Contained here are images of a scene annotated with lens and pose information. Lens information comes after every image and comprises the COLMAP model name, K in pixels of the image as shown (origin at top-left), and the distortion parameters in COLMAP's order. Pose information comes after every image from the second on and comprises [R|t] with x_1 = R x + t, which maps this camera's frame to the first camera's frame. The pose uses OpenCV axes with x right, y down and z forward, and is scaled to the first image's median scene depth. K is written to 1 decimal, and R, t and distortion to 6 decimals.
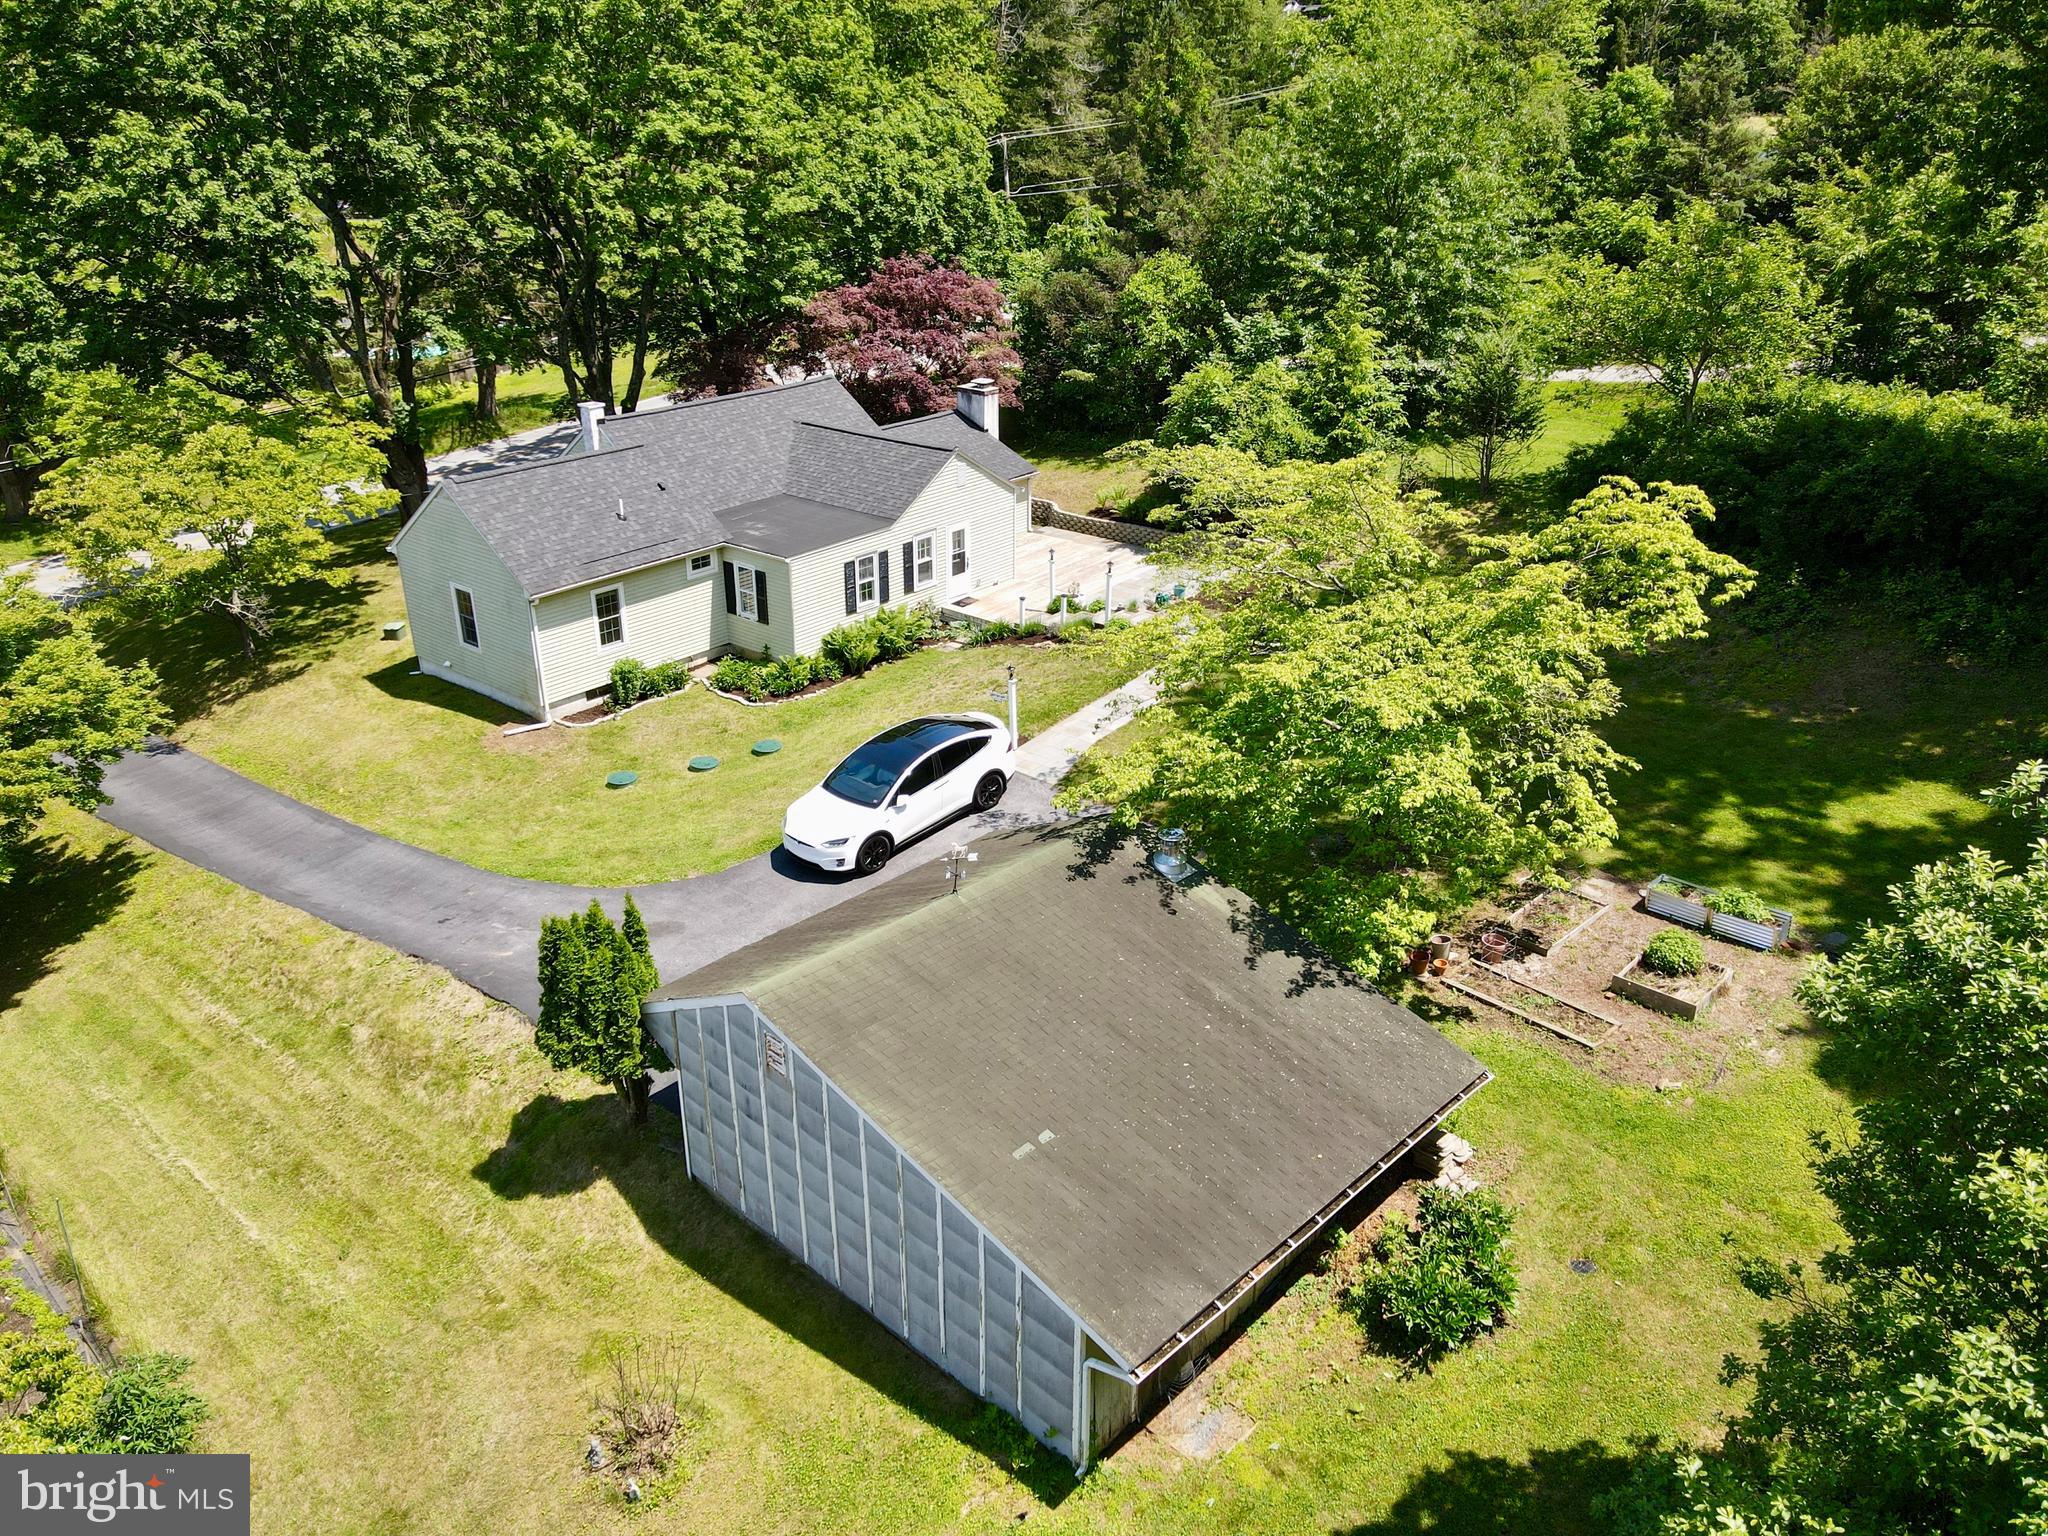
lens RADIAL K [[1521.7, 0, 1012.7], [0, 1521.7, 778.5], [0, 0, 1]] dist [0.006999, 0.016552]
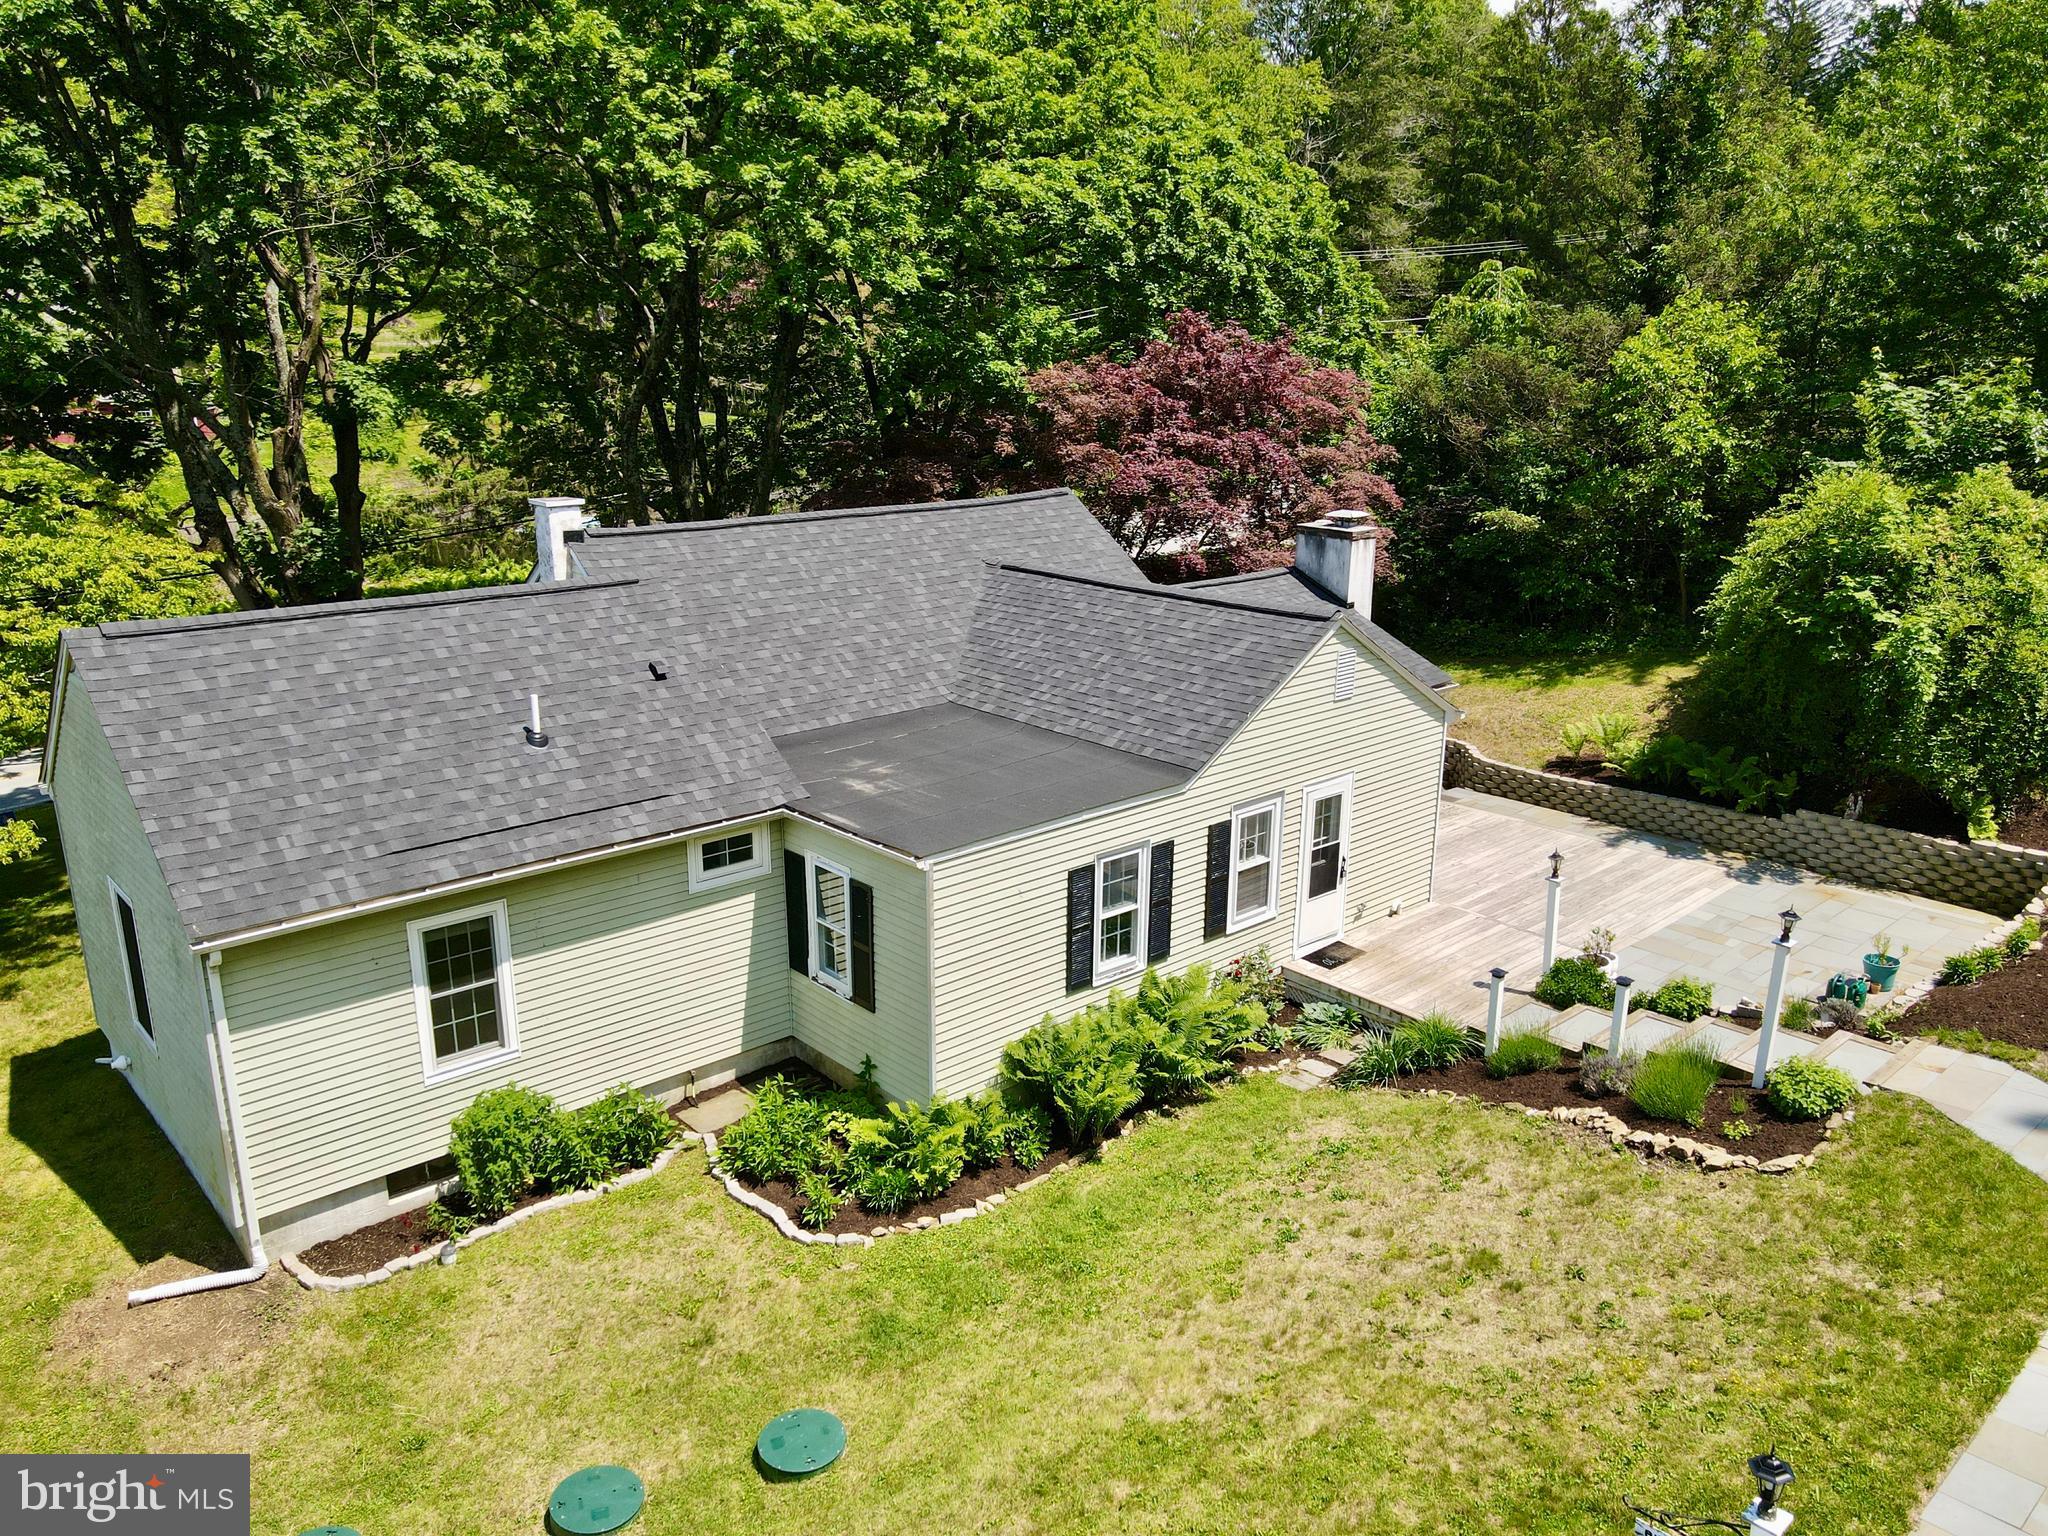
lens RADIAL K [[1521.7, 0, 1012.7], [0, 1521.7, 778.5], [0, 0, 1]] dist [0.006999, 0.016552]
pose [[0.988007, 0.044144, -0.147964, -0.064334], [-0.065904, 0.987152, -0.145559, -0.102258], [0.139637, 0.153565, 0.978222, 0.577800]]
